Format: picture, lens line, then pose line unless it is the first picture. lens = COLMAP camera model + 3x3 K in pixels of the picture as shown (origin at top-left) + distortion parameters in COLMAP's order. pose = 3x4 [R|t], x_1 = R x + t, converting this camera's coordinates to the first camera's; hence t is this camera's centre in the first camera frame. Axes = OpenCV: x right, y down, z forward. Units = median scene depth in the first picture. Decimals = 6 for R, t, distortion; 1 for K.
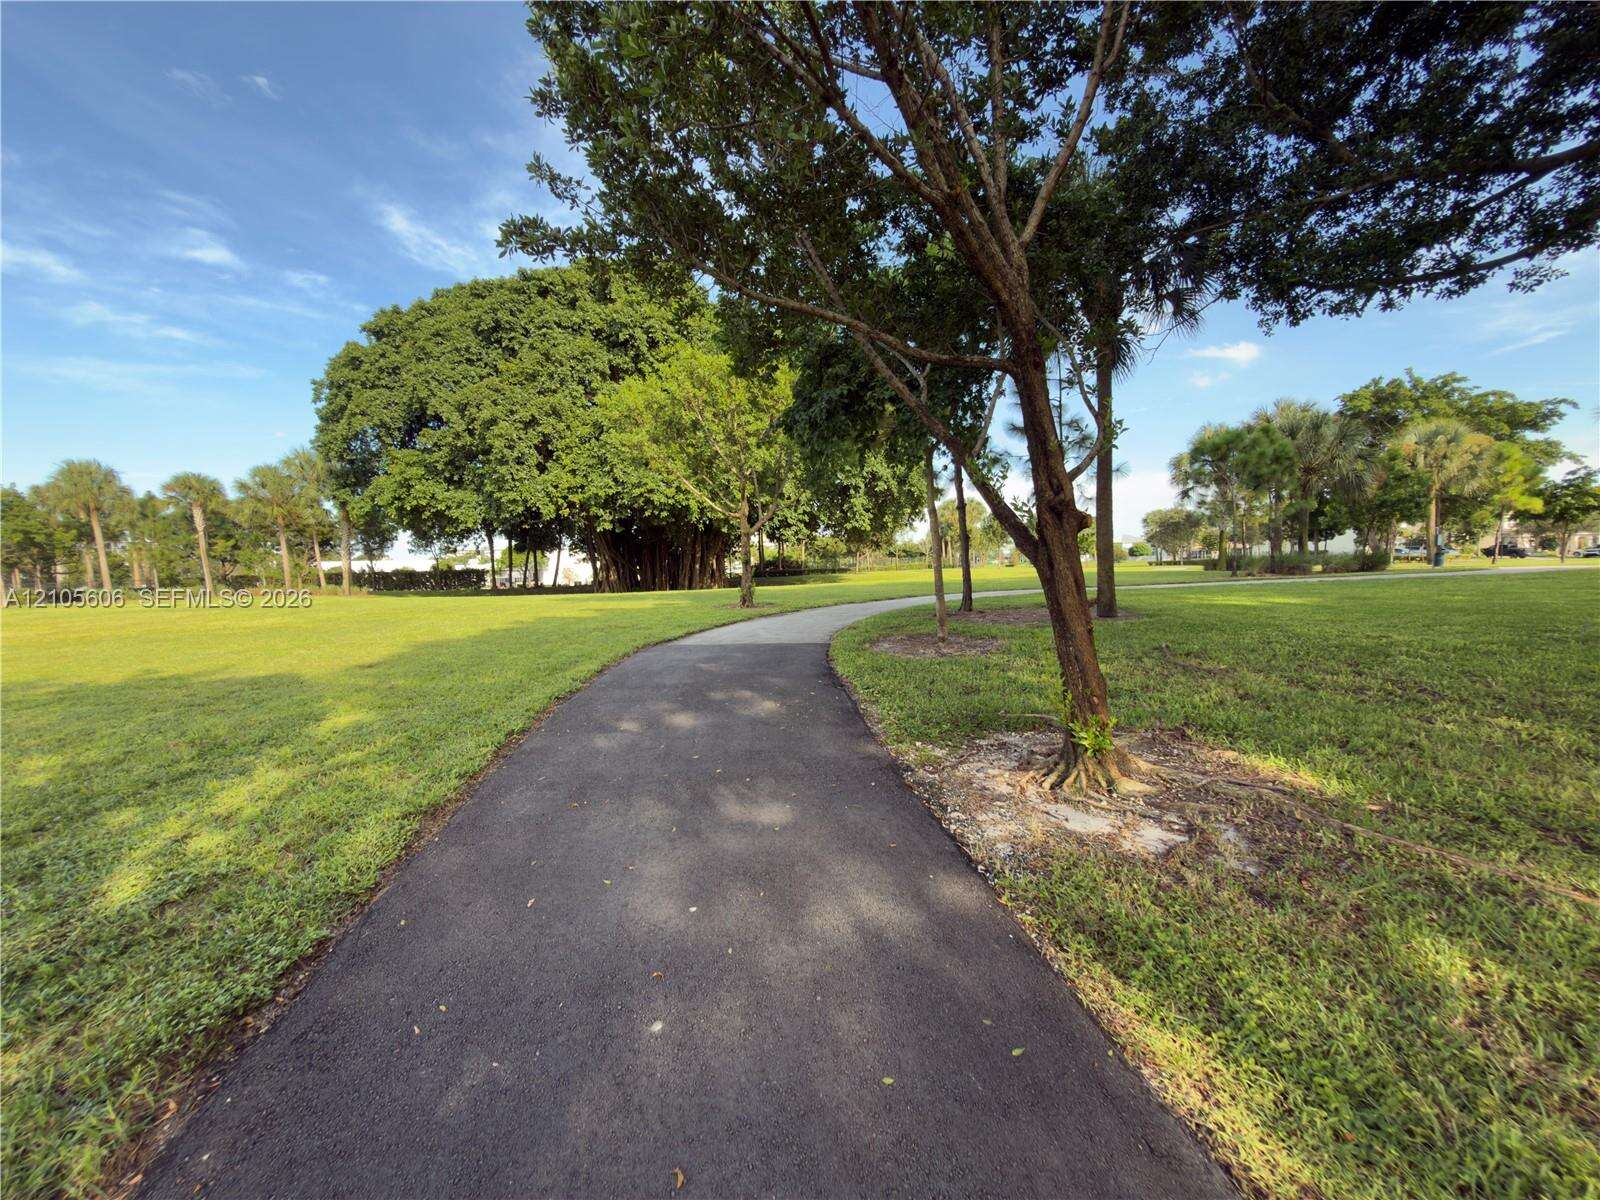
lens RADIAL K [[639.2, 0, 806.1], [0, 639.2, 607.4], [0, 0, 1]] dist [0.000472, 0.000030]
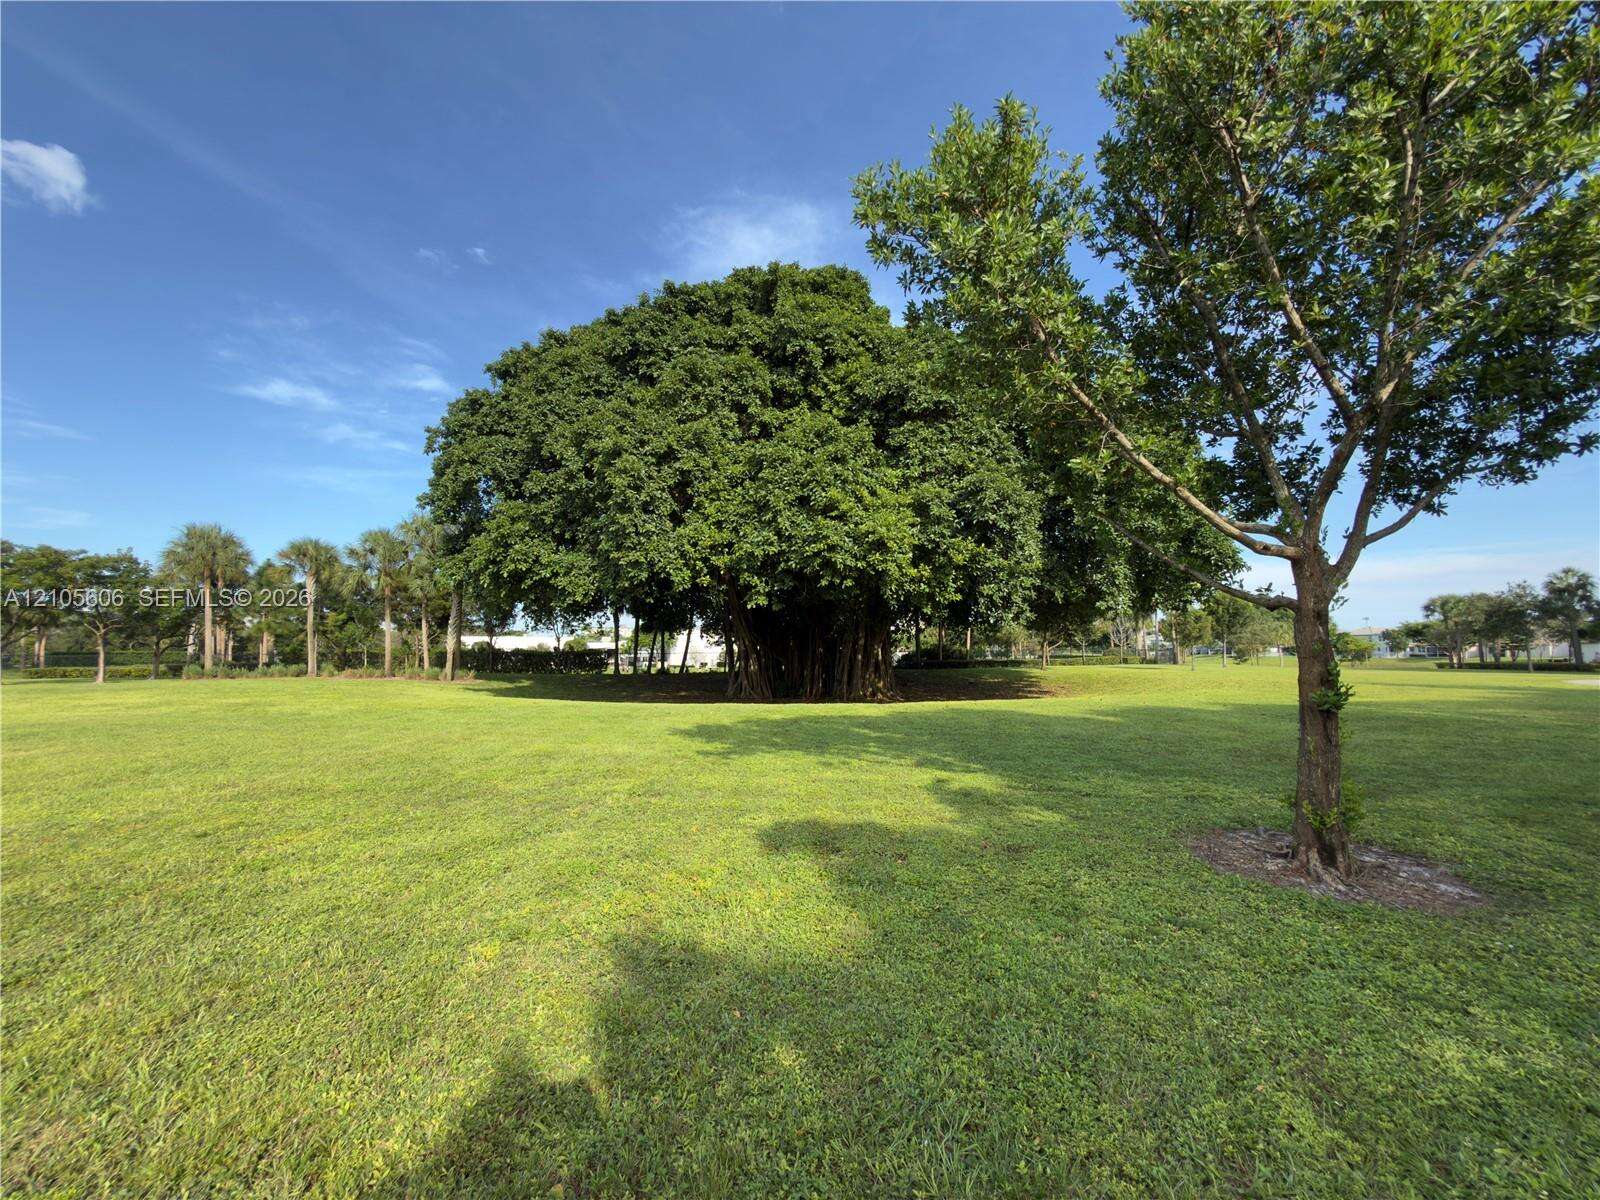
lens RADIAL K [[644.6, 0, 811.0], [0, 644.6, 605.4], [0, 0, 1]] dist [0.001787, 0.000171]
pose [[0.984181, 0.013302, -0.176668, -0.133596], [-0.036372, 0.991108, -0.127994, -0.035200], [0.173394, 0.132395, 0.975913, 0.326588]]
